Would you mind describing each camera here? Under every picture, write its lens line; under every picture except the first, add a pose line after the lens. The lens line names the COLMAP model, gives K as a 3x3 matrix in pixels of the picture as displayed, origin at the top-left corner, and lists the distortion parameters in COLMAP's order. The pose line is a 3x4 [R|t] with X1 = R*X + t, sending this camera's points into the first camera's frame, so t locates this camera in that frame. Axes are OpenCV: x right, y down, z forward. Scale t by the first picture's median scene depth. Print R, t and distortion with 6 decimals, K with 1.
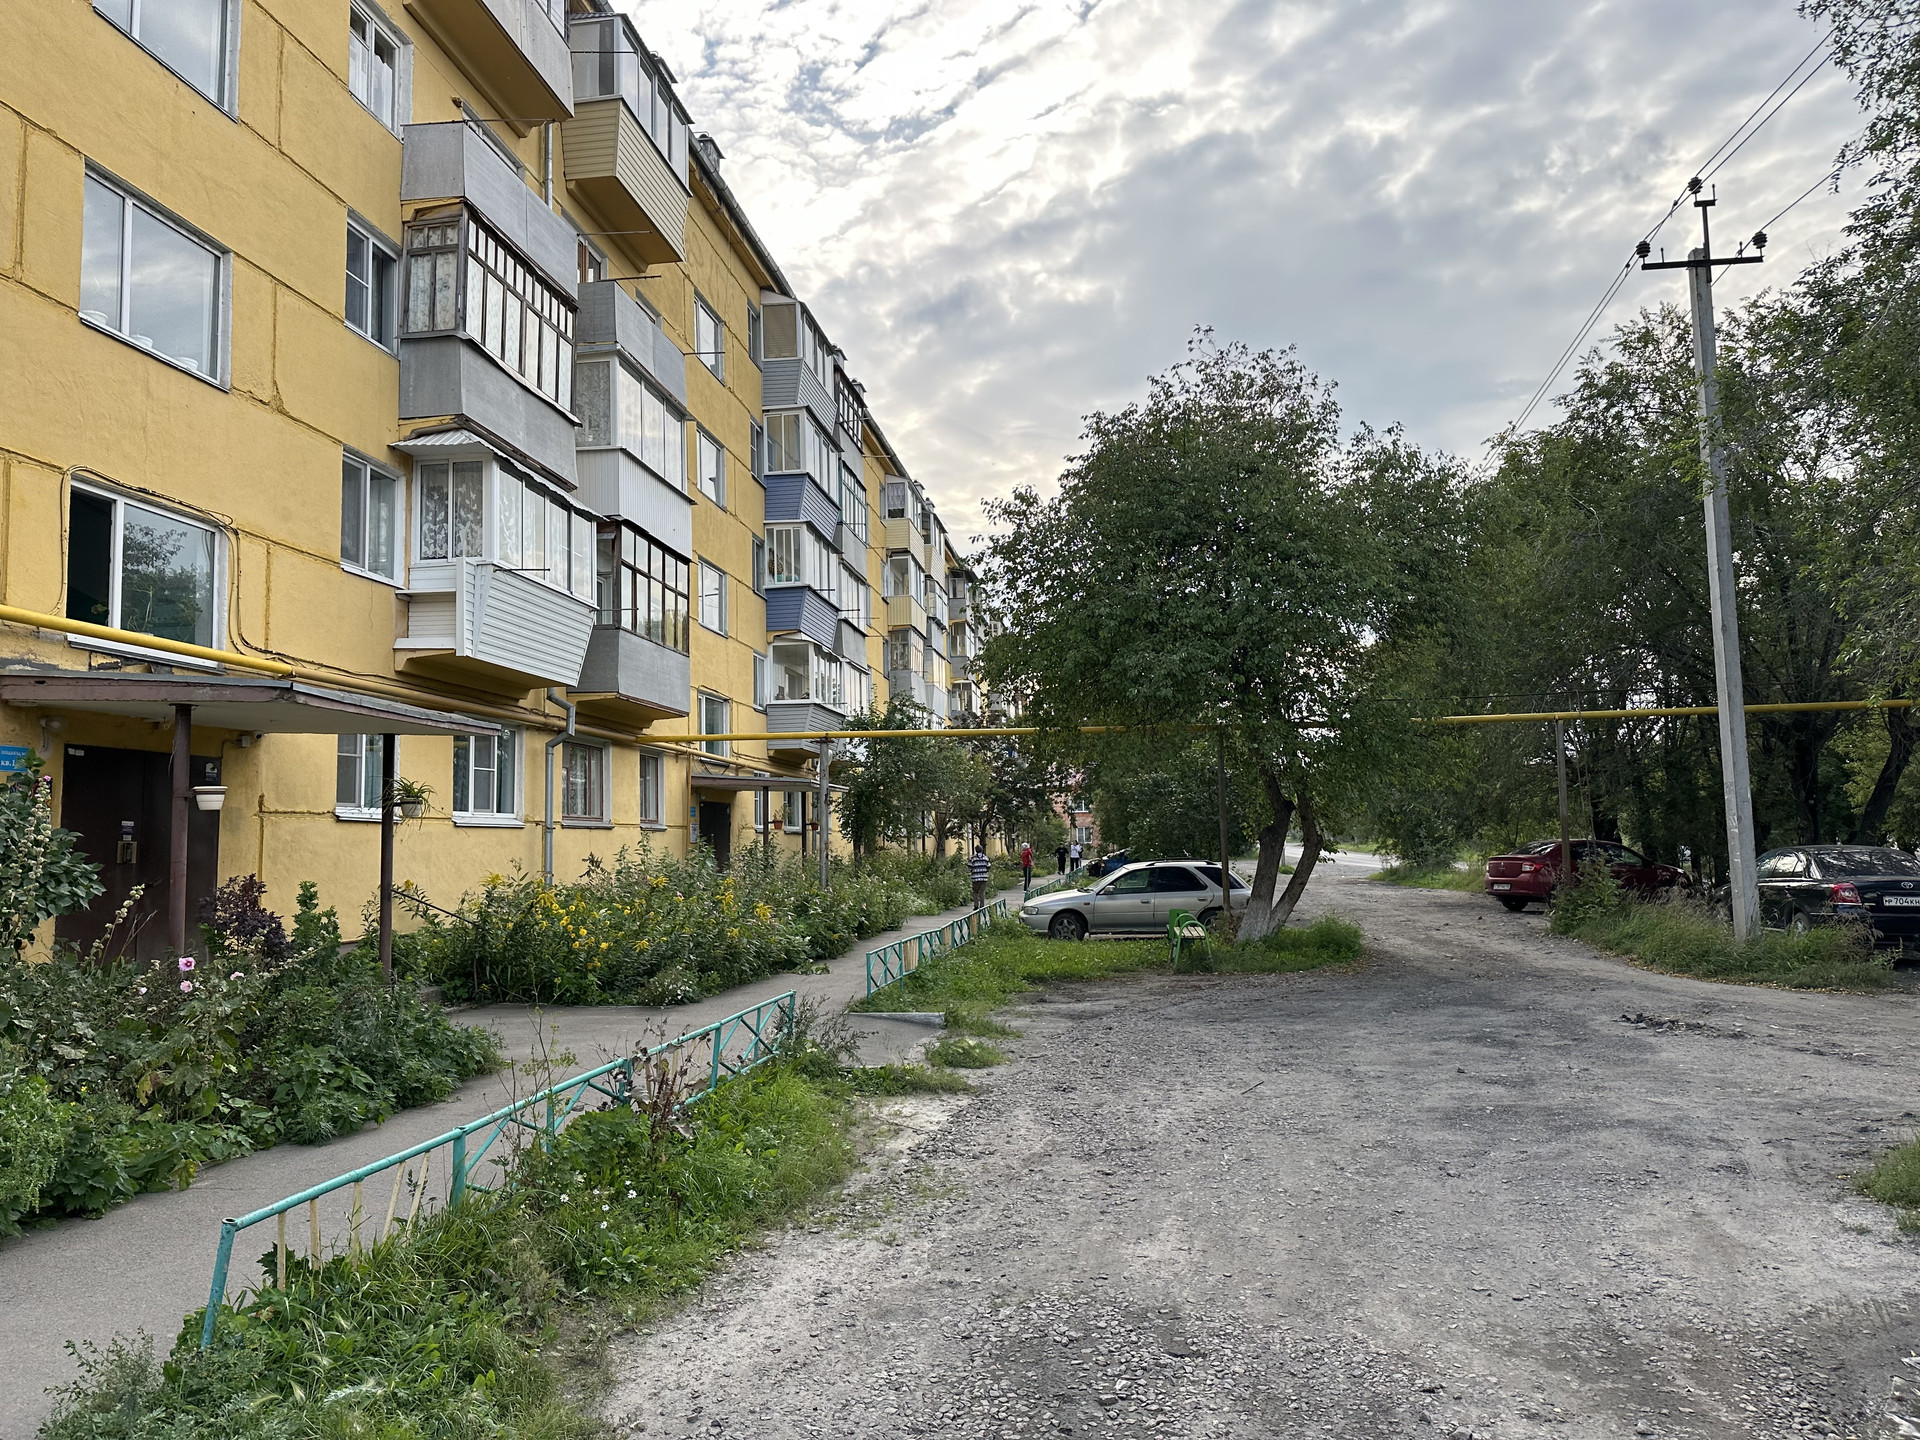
lens RADIAL K [[1346.7, 0, 948.7], [0, 1346.7, 722.7], [0, 0, 1]] dist [0.065154, -0.082728]
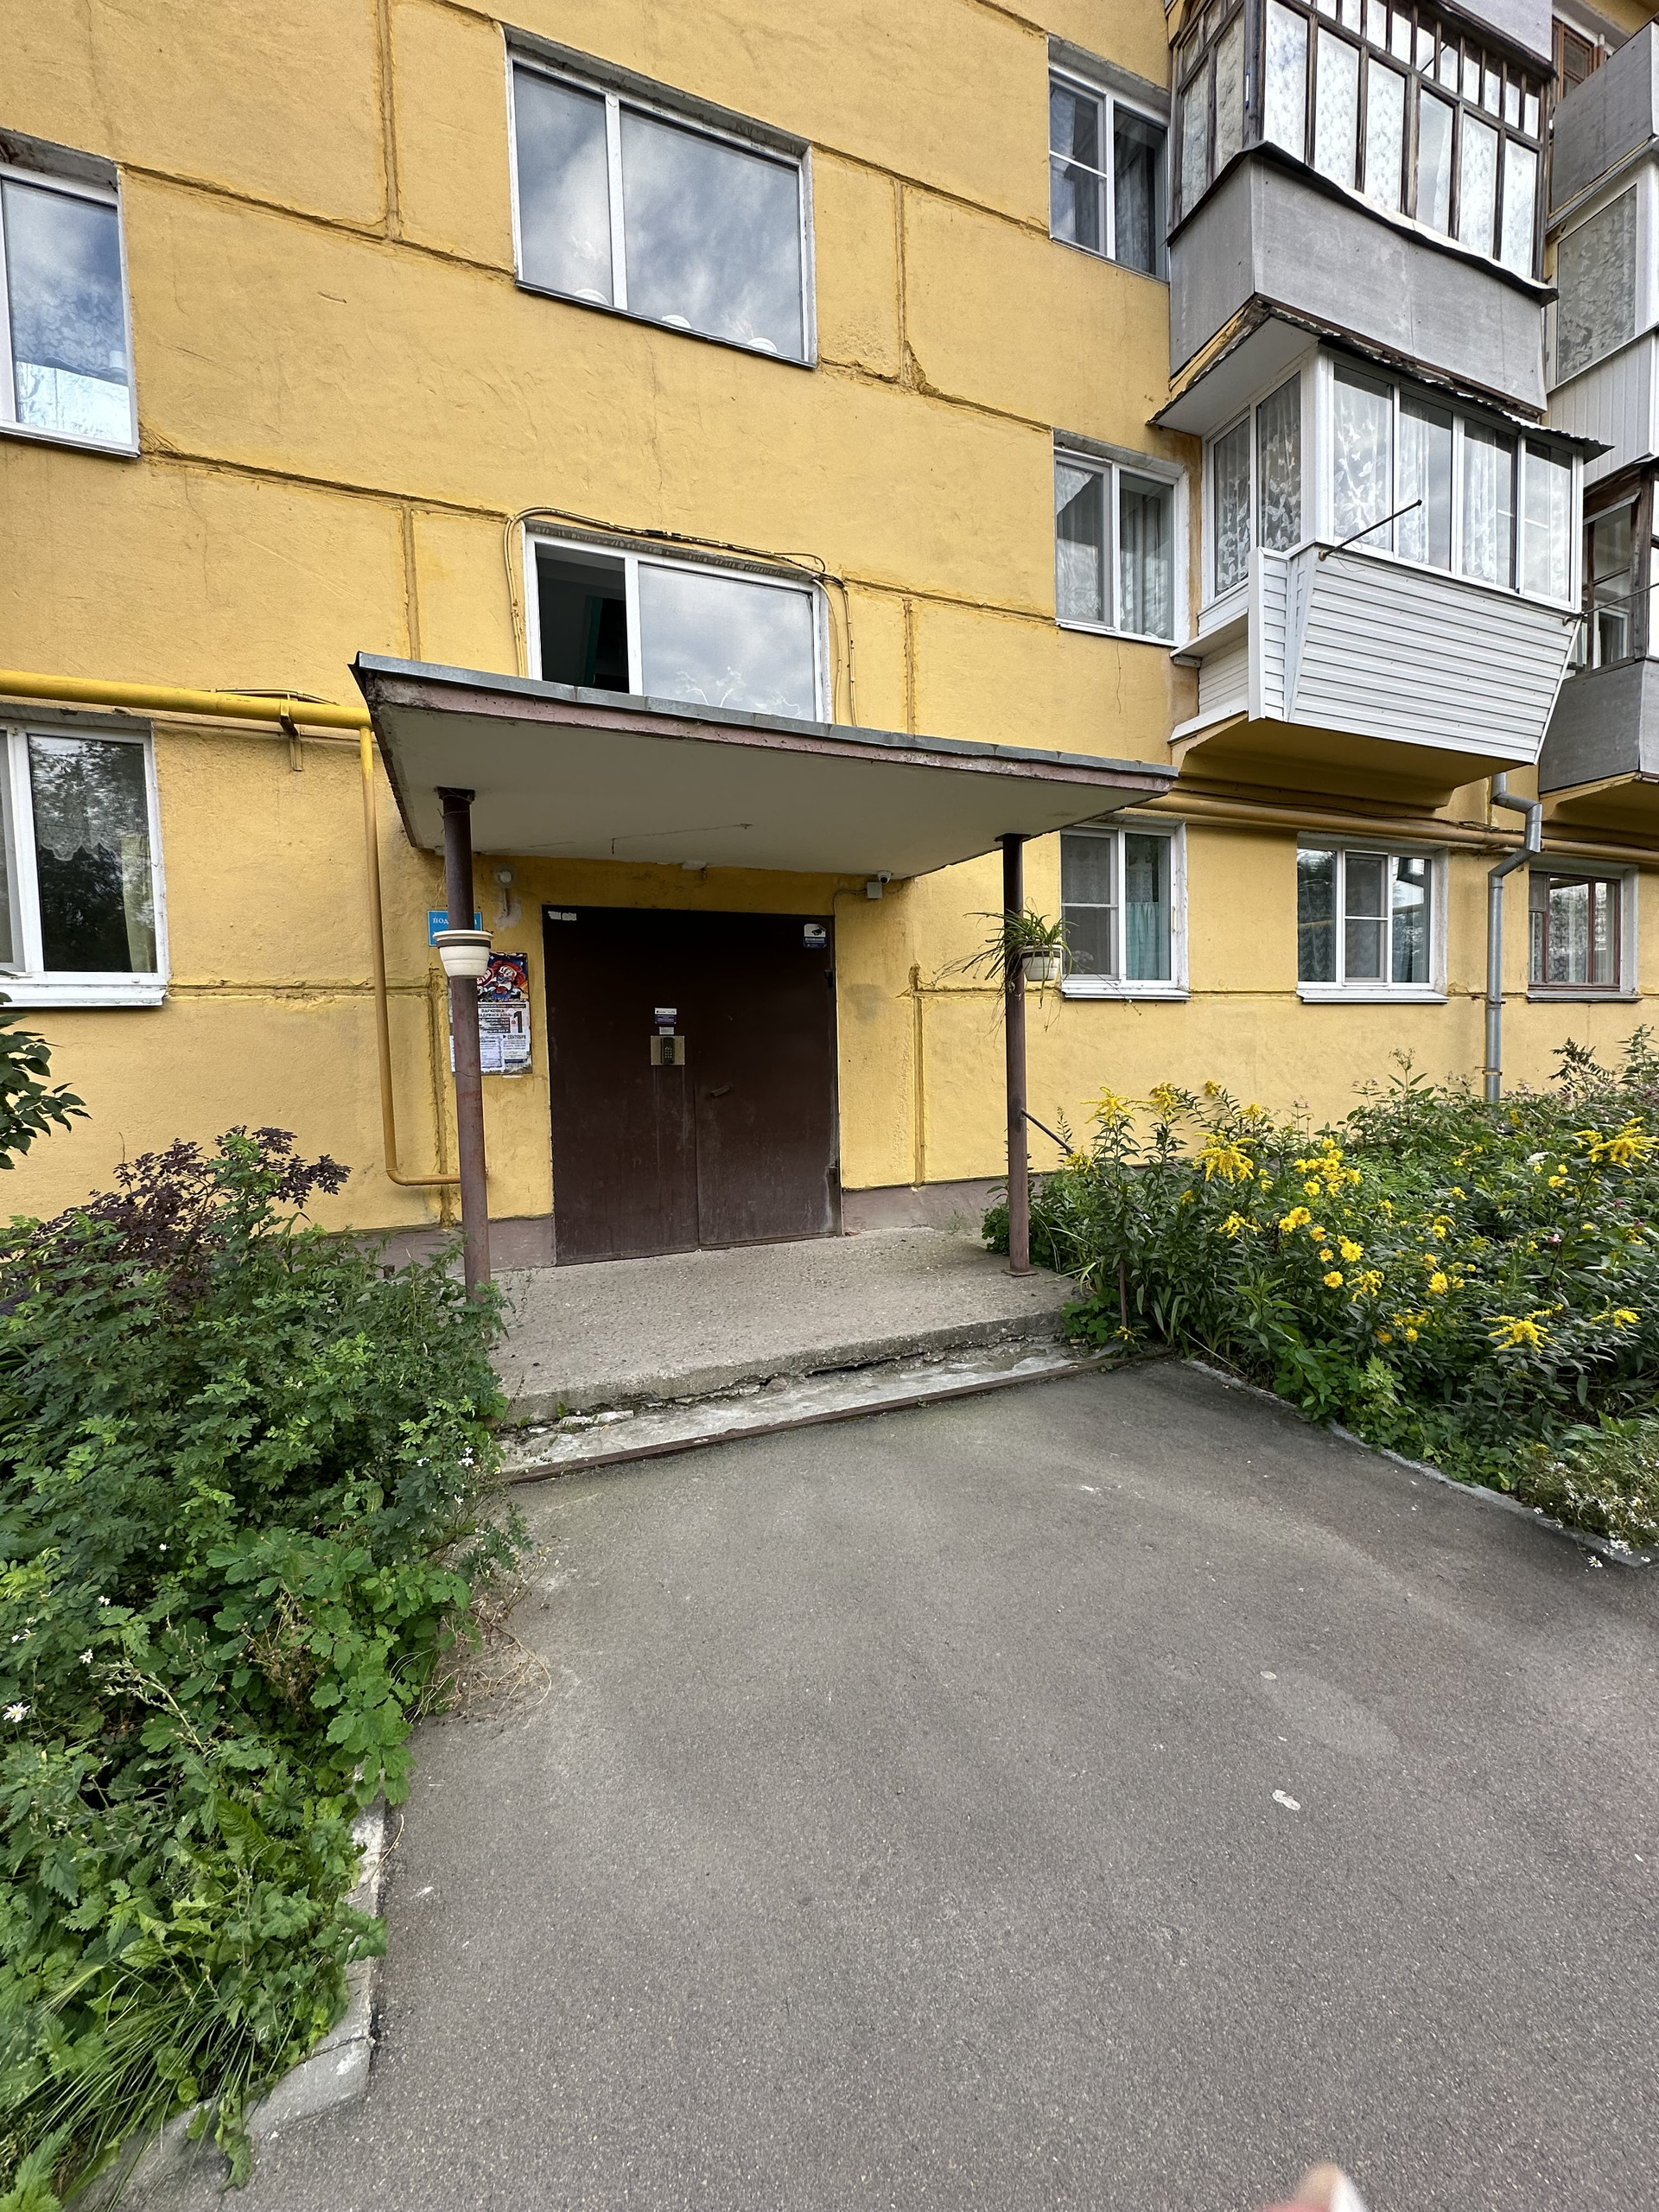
lens RADIAL K [[885.6, 0, 815.9], [0, 885.6, 1112.9], [0, 0, 1]] dist [-0.006705, 0.000365]
pose [[0.502523, 0.060527, -0.862443, -0.105317], [0.095100, 0.987623, 0.124725, 0.055426], [0.859318, -0.144696, 0.490547, 0.601373]]
